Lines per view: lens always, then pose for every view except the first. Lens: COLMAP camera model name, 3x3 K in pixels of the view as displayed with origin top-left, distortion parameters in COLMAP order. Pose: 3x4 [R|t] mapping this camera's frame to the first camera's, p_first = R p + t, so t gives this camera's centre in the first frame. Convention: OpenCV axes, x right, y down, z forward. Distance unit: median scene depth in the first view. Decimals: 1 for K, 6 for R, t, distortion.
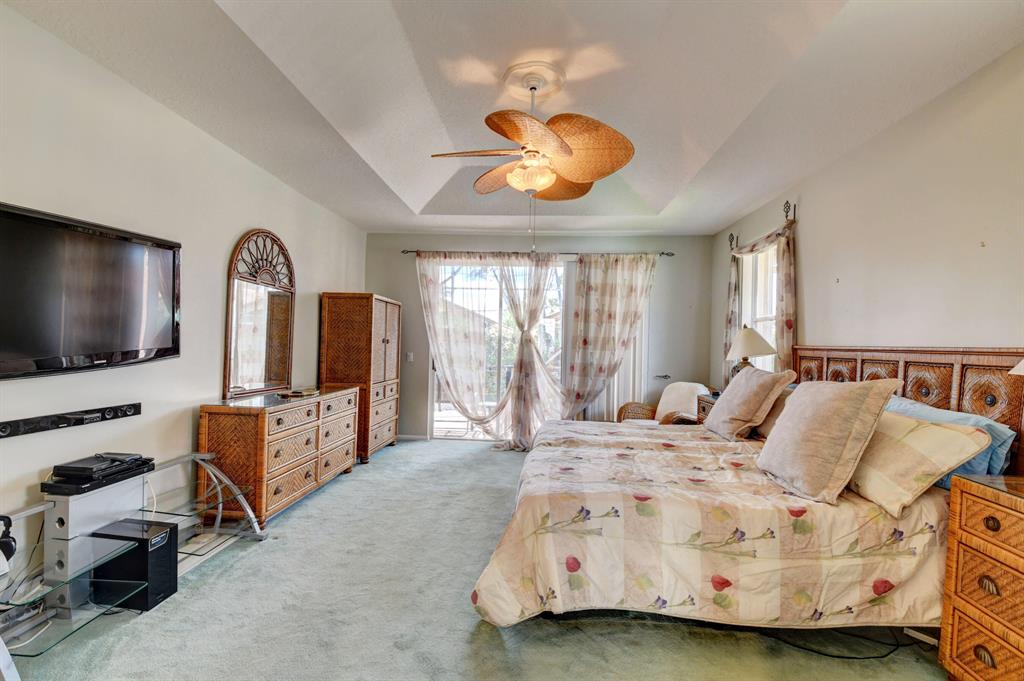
lens RADIAL K [[451.5, 0, 510.4], [0, 451.5, 341.1], [0, 0, 1]] dist [0.013210, -0.024122]
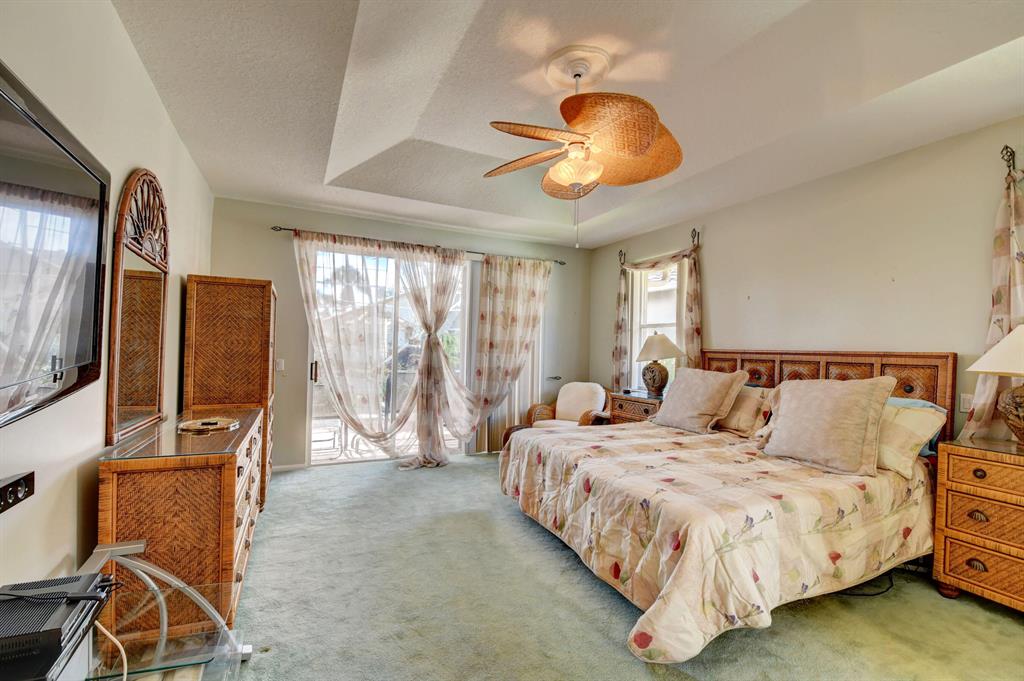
lens RADIAL K [[450.8, 0, 507.9], [0, 450.8, 341.9], [0, 0, 1]] dist [0.013890, -0.025623]
pose [[0.869422, 0.002507, 0.494065, -0.336901], [-0.003033, 0.999995, 0.000262, -0.006801], [-0.494062, -0.001726, 0.869425, 0.166414]]
